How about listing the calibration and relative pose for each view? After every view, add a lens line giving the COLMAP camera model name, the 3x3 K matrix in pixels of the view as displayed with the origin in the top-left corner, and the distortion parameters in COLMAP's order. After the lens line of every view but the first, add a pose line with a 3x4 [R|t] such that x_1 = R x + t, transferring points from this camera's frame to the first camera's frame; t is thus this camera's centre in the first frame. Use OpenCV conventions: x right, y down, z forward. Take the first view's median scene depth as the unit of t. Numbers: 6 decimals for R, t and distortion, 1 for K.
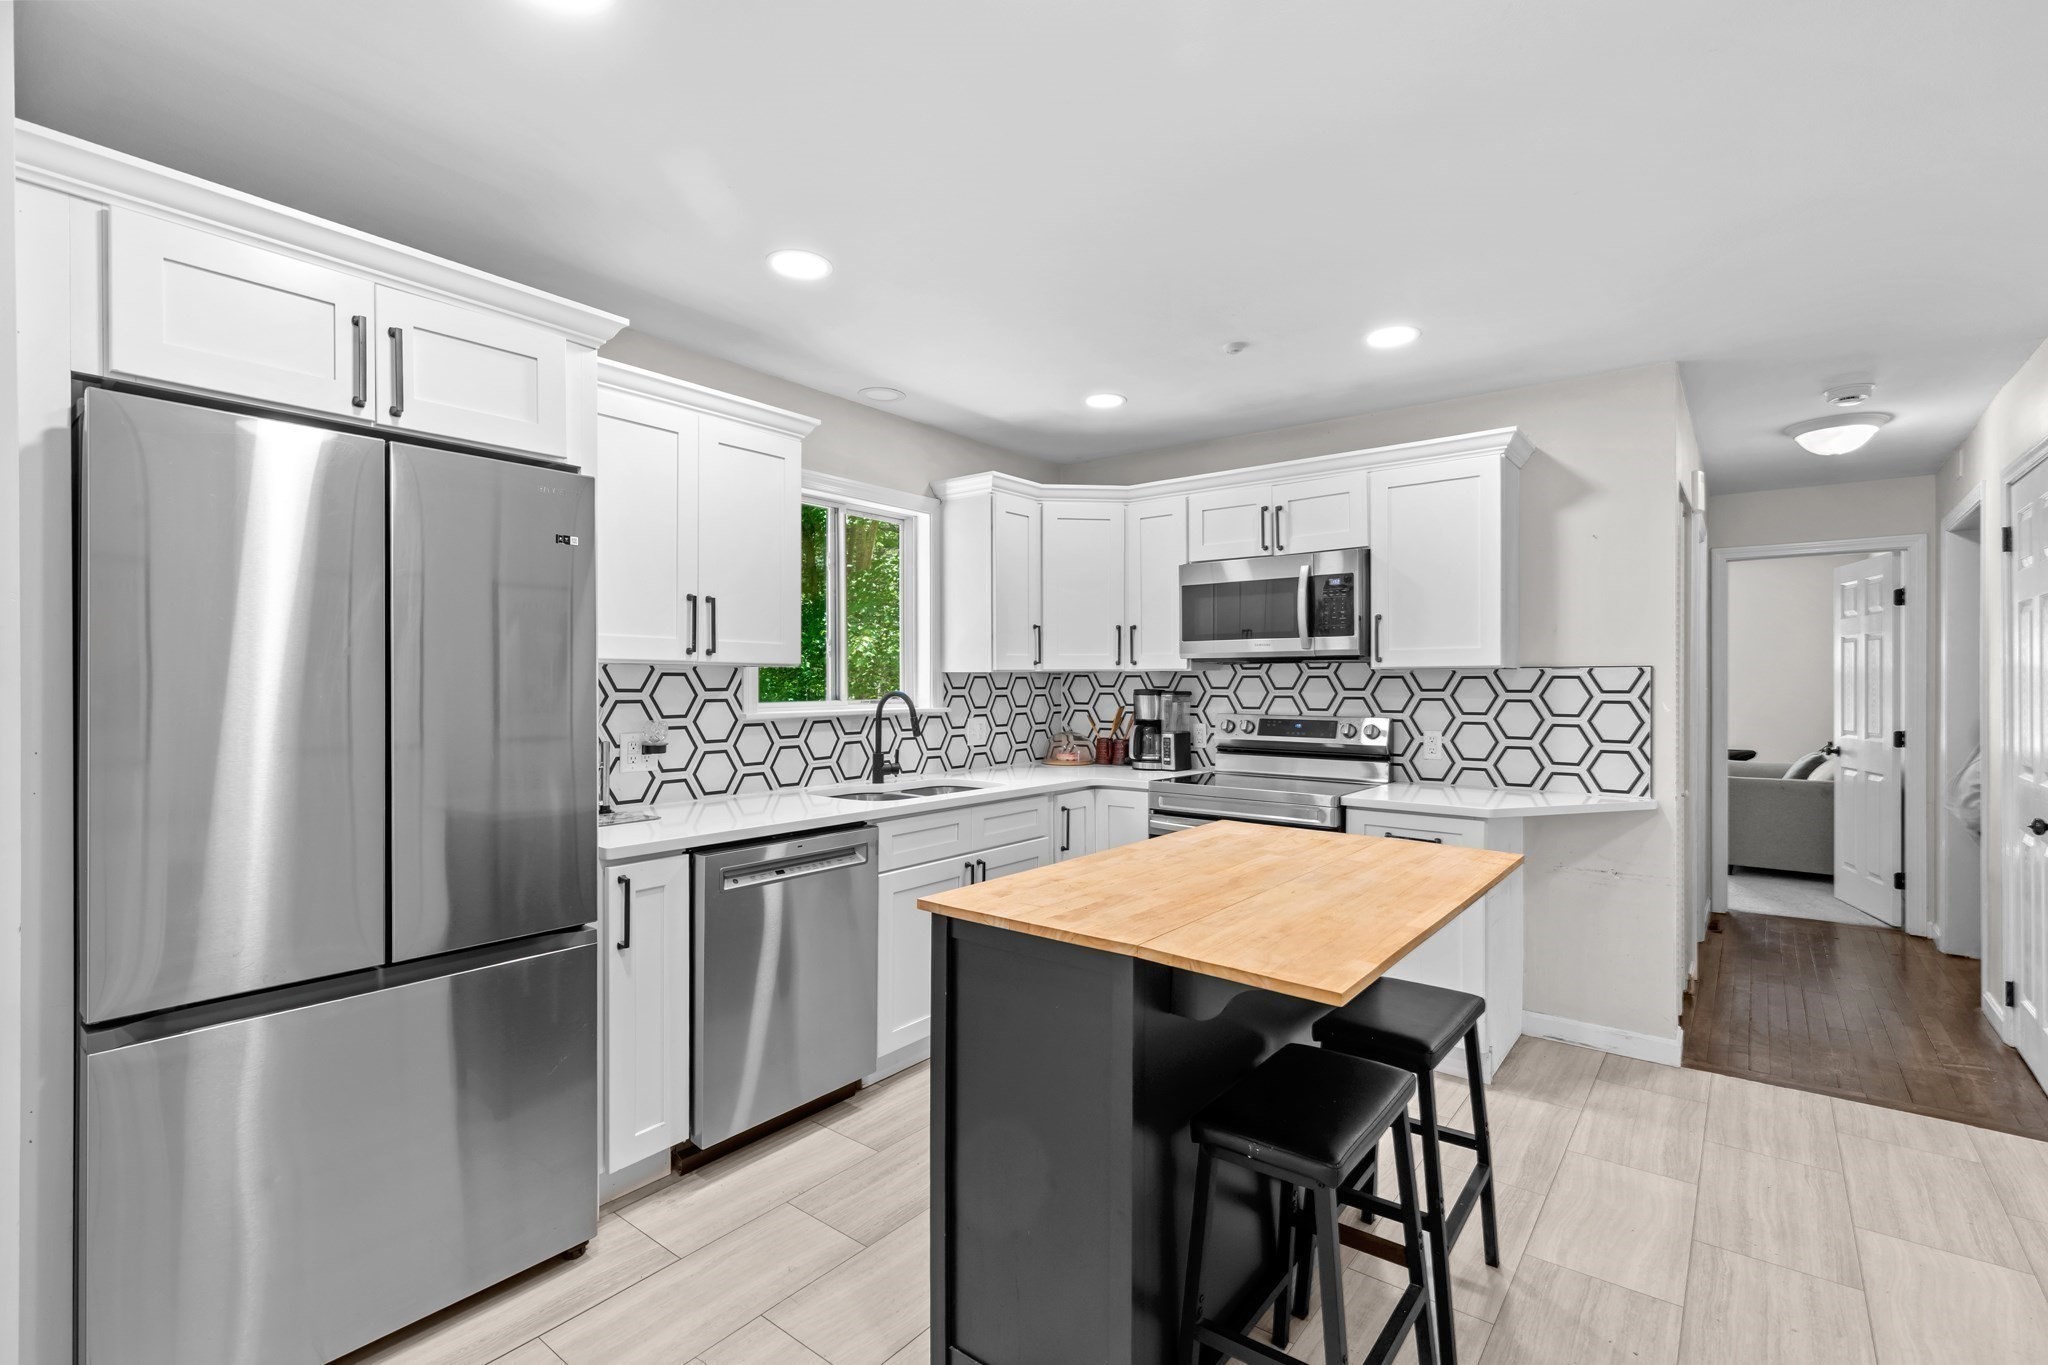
lens RADIAL K [[923.7, 0, 1033.0], [0, 923.7, 694.0], [0, 0, 1]] dist [0.010341, -0.000045]
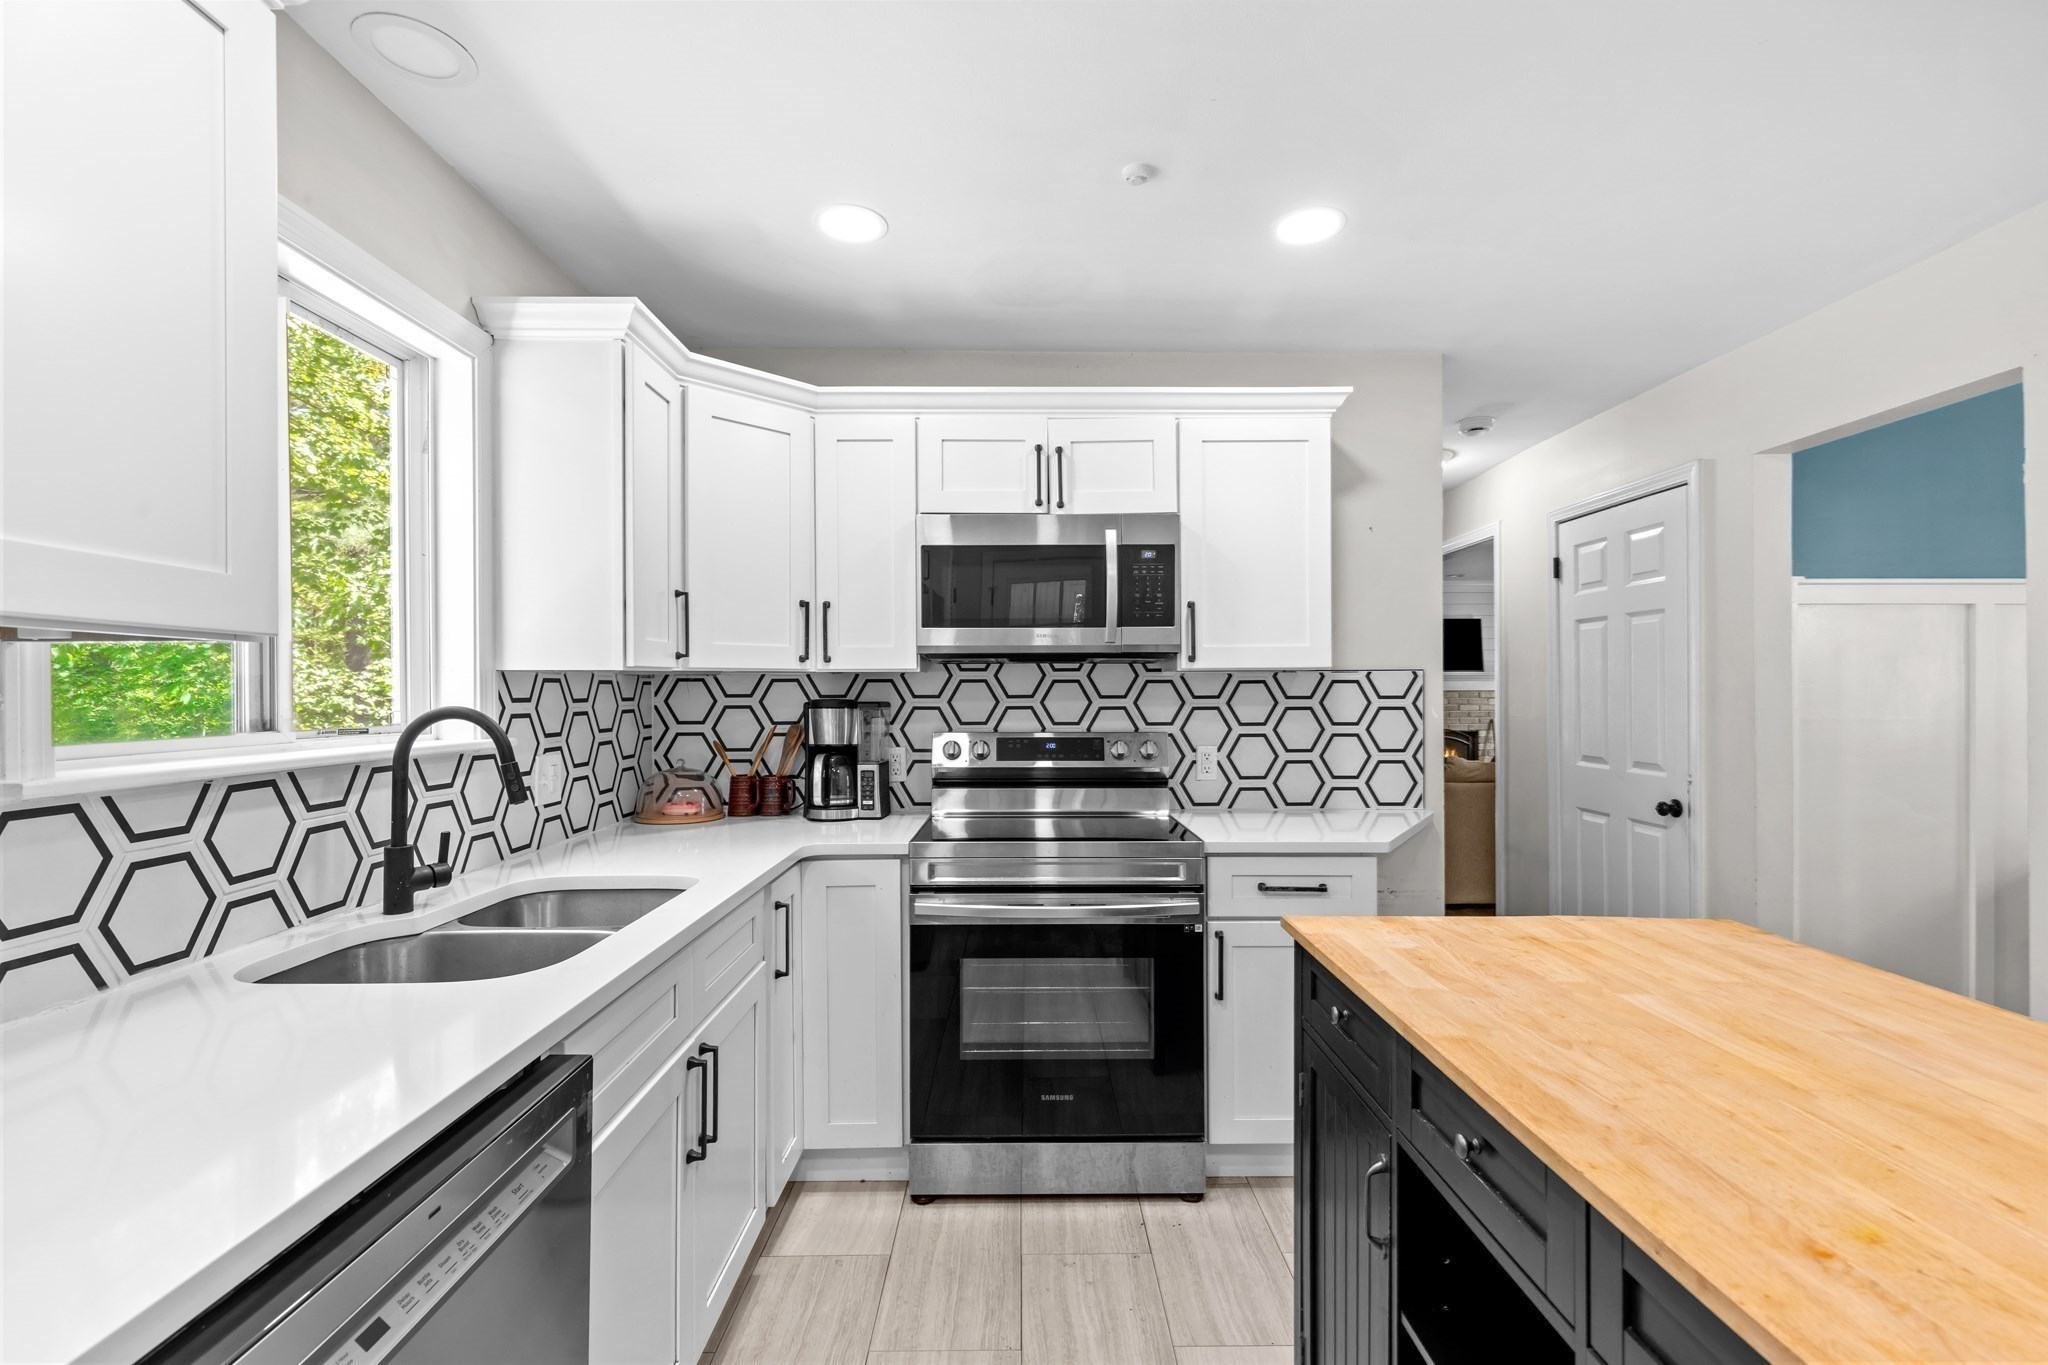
lens RADIAL K [[923.7, 0, 1033.0], [0, 923.7, 694.0], [0, 0, 1]] dist [0.010341, -0.000045]
pose [[0.780041, -0.005589, 0.625703, -0.208888], [0.011757, 0.999914, -0.005725, -0.003982], [-0.625617, 0.011822, 0.780040, 0.448746]]
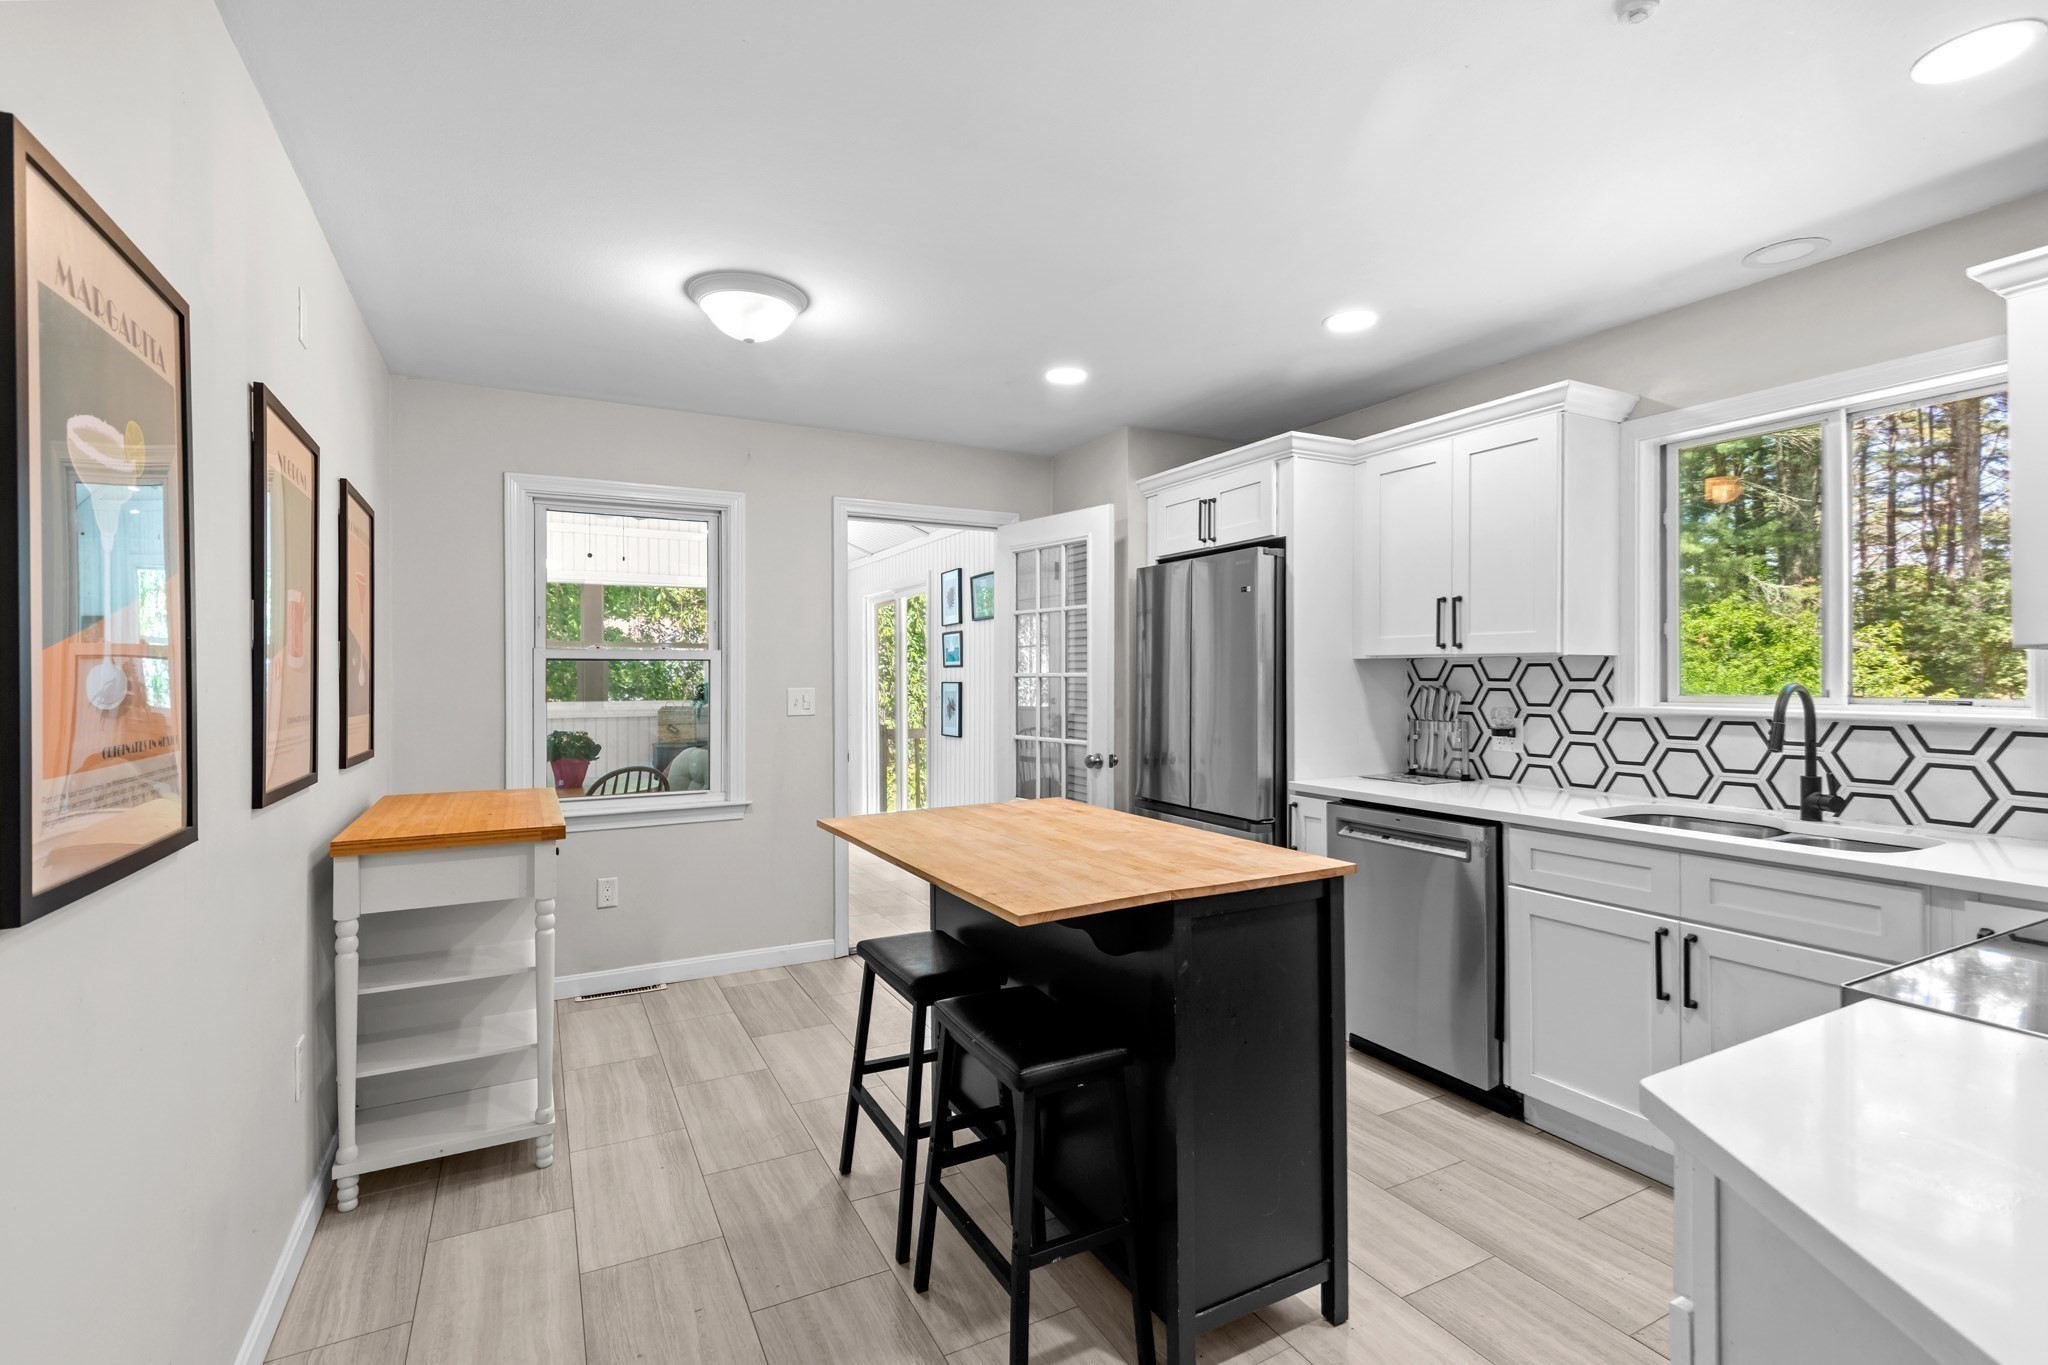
lens RADIAL K [[923.7, 0, 1033.0], [0, 923.7, 694.0], [0, 0, 1]] dist [0.010341, -0.000045]
pose [[-0.392938, 0.022825, -0.919282, 0.677827], [-0.005399, 0.999617, 0.027128, -0.011362], [0.919549, 0.015623, -0.392664, 0.741070]]
